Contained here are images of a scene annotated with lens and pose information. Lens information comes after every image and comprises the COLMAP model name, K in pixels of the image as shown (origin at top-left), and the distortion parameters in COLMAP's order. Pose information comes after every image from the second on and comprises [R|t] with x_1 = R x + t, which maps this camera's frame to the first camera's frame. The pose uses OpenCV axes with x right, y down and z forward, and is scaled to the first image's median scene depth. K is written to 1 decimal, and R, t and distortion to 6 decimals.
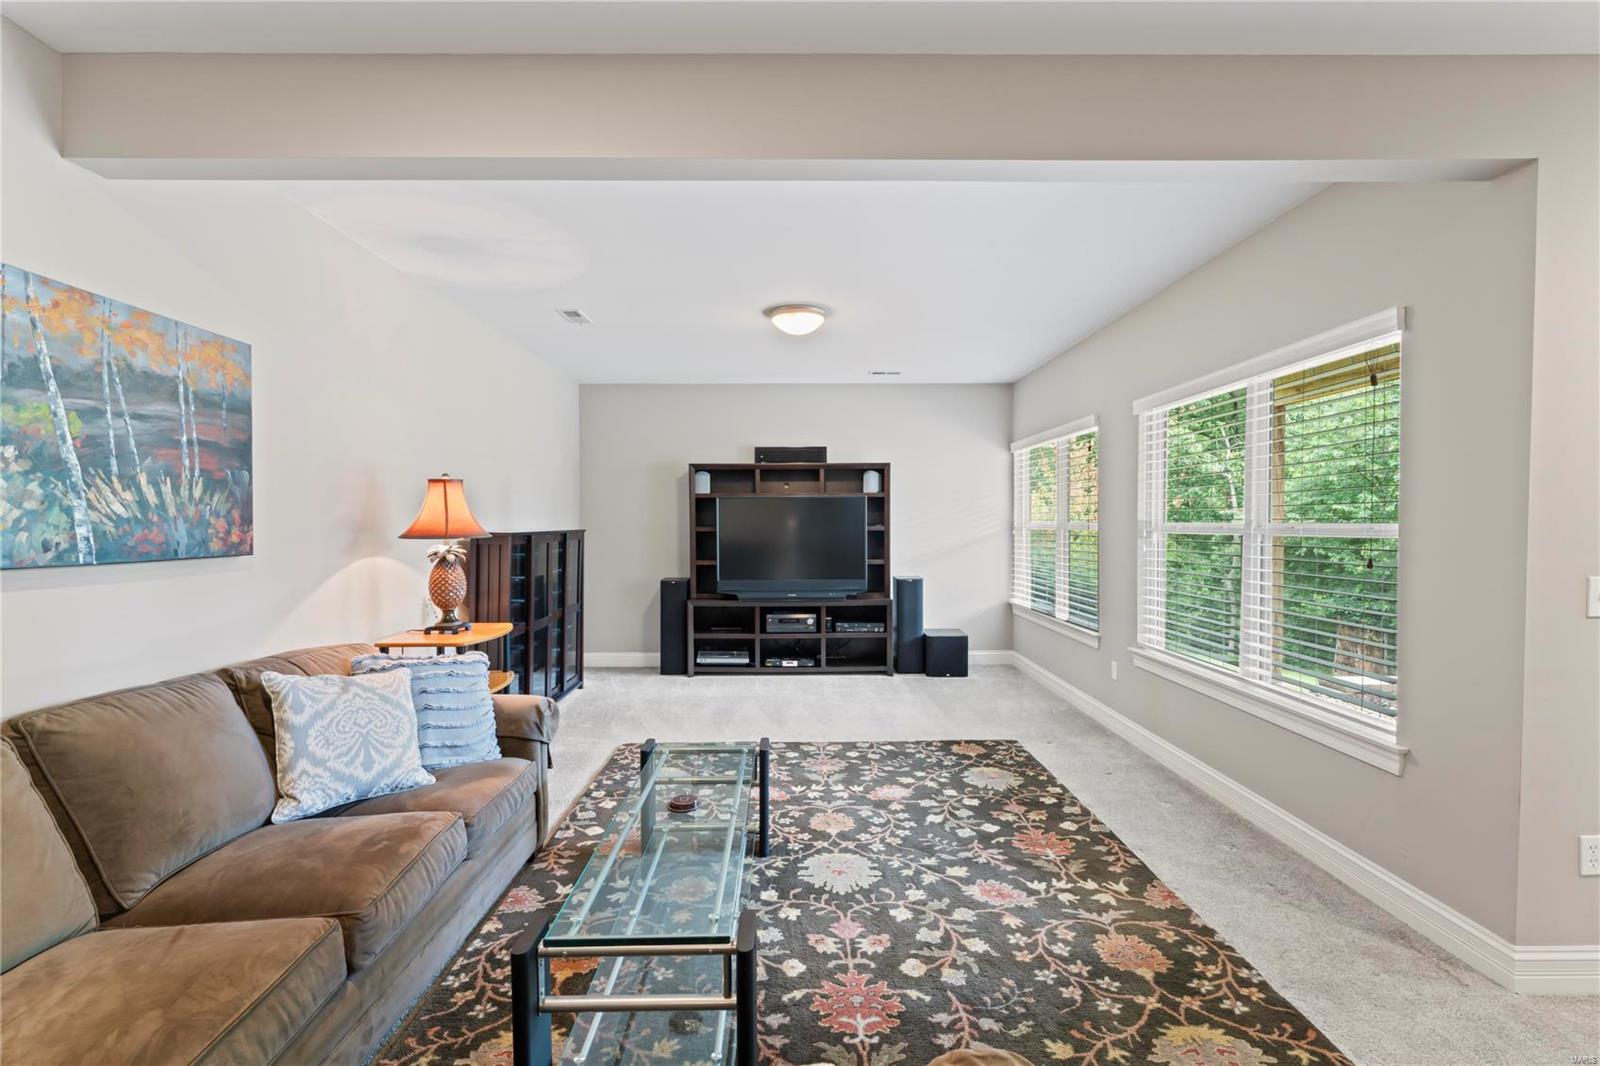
lens RADIAL K [[695.8, 0, 800.0], [0, 695.8, 533.0], [0, 0, 1]] dist [-0.002291, 0.000096]
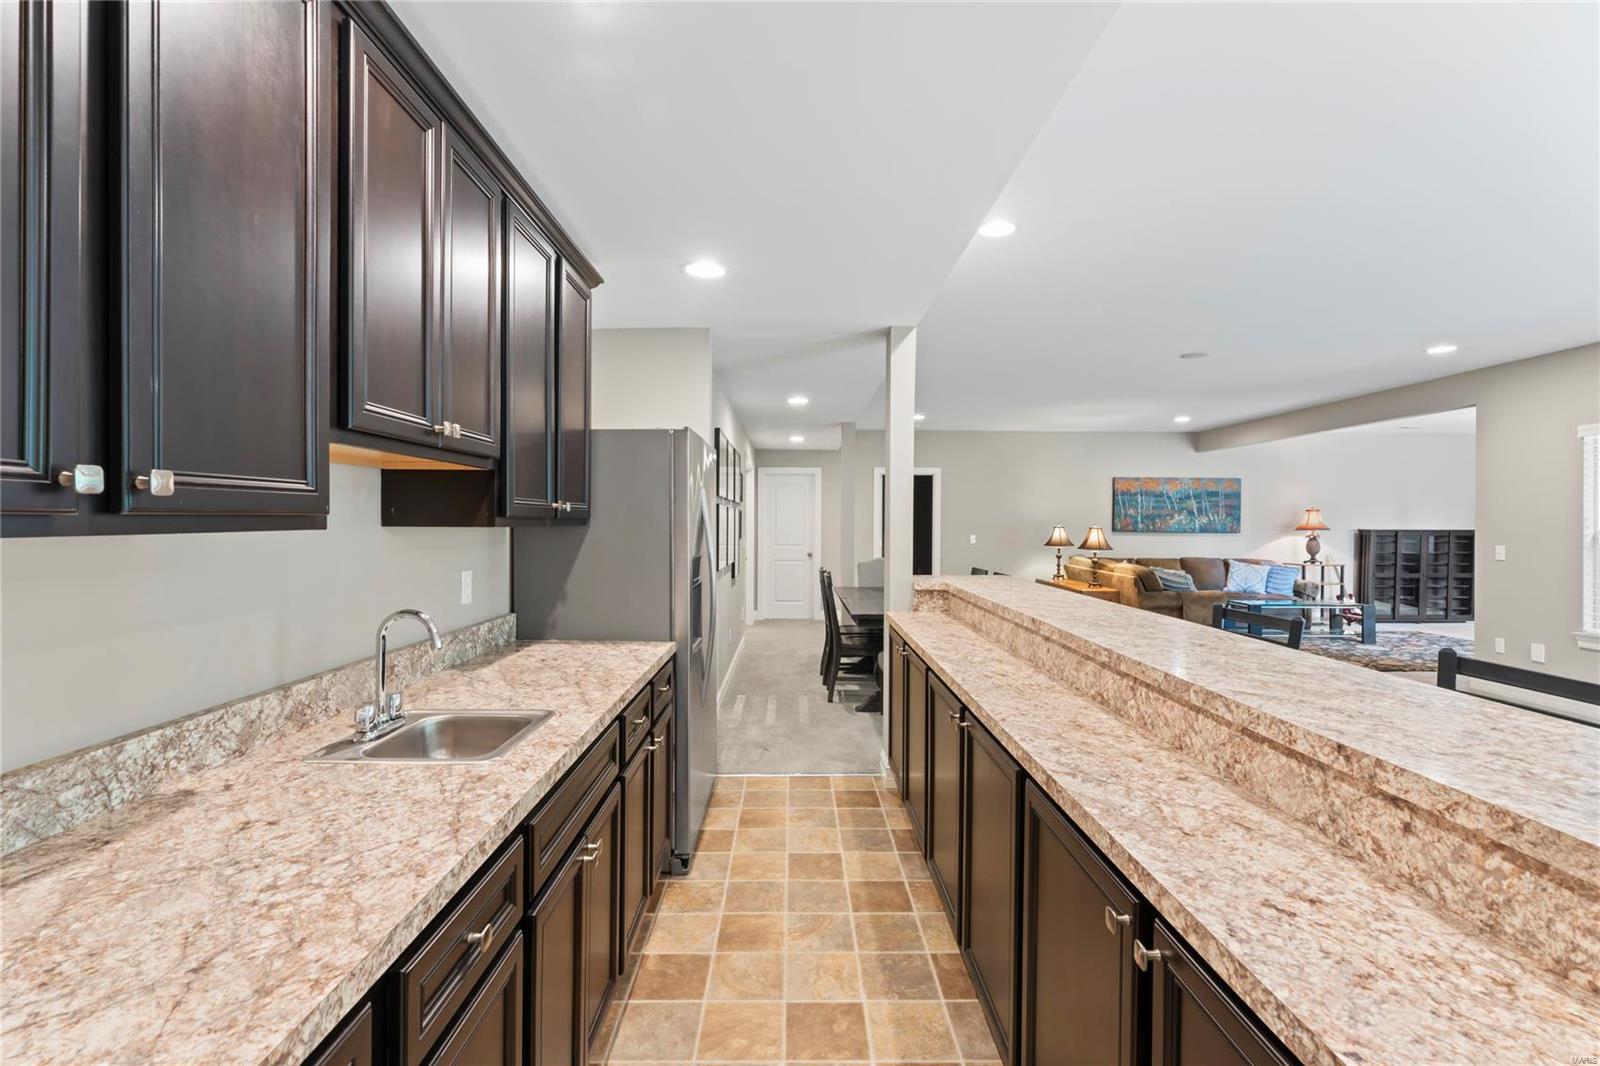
lens RADIAL K [[705.7, 0, 800.0], [0, 705.7, 533.0], [0, 0, 1]] dist [-0.002546, -0.000180]
pose [[-0.004754, 0.018069, -0.999825, 1.307757], [-0.017804, 0.999677, 0.018151, 0.002444], [0.999830, 0.017888, -0.004431, -0.594834]]
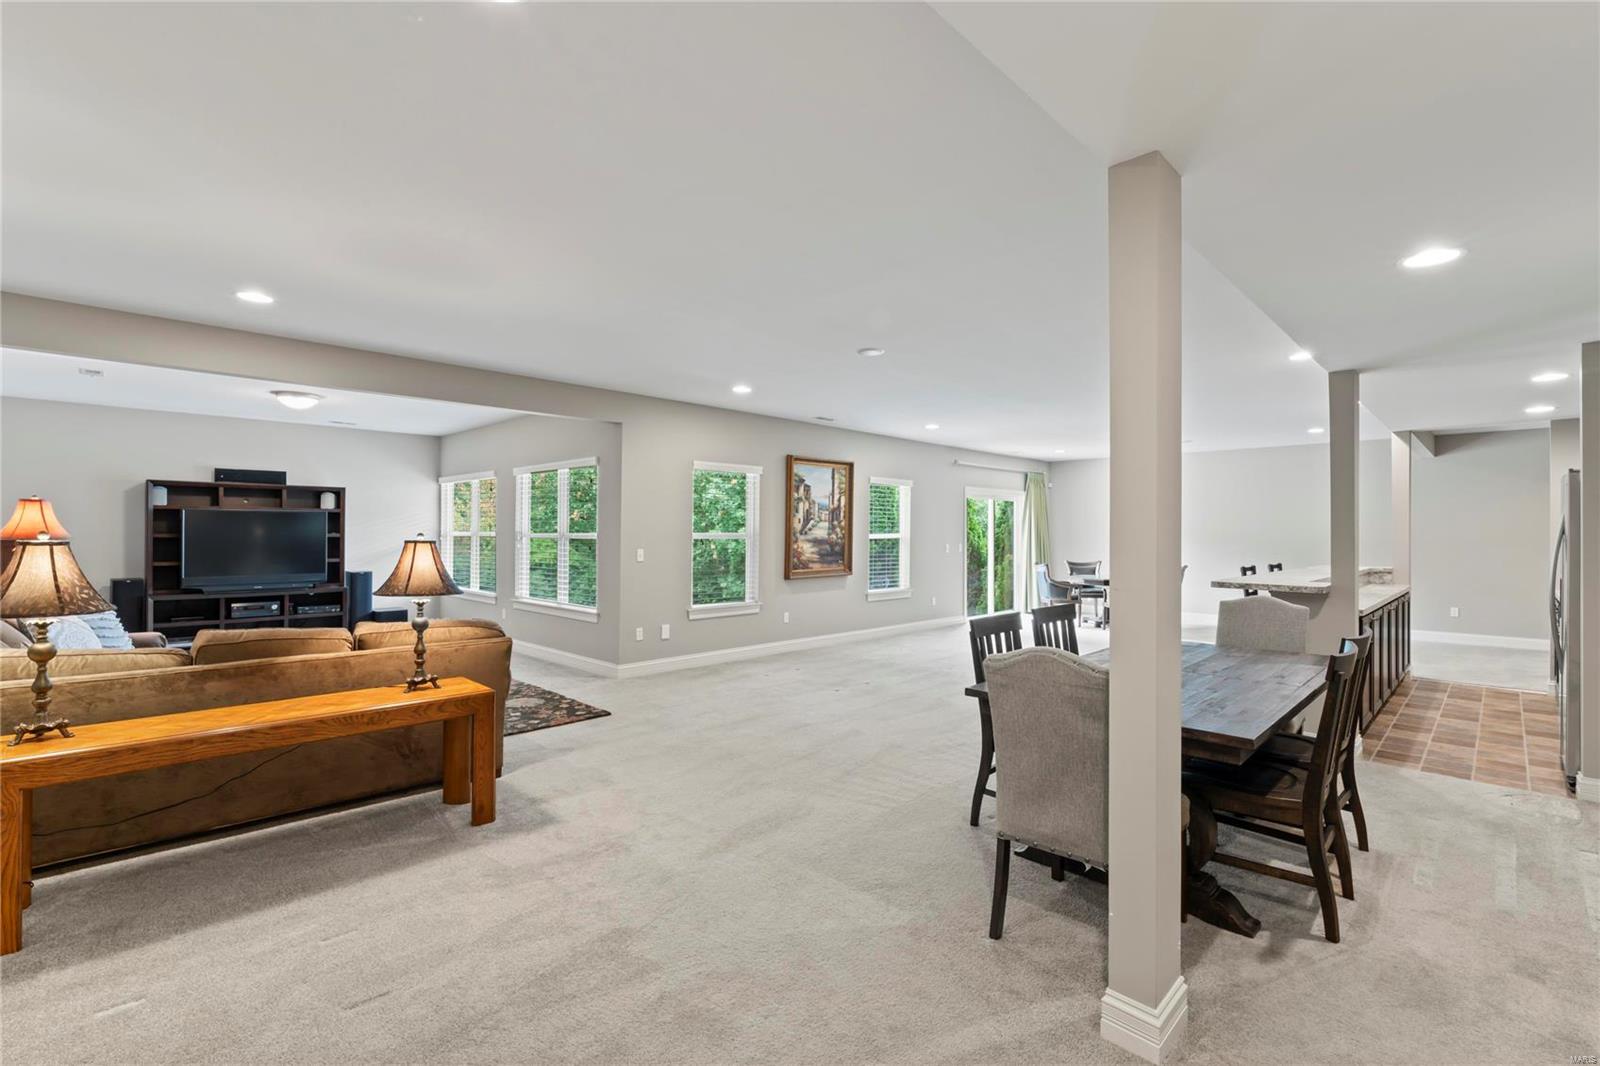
lens RADIAL K [[720.8, 0, 800.0], [0, 720.8, 533.0], [0, 0, 1]] dist [0.000836, 0.000037]
pose [[0.708351, 0.006787, 0.705828, -0.239552], [0.003257, 0.999912, -0.012883, 0.009502], [-0.705853, 0.011424, 0.708266, -0.640423]]
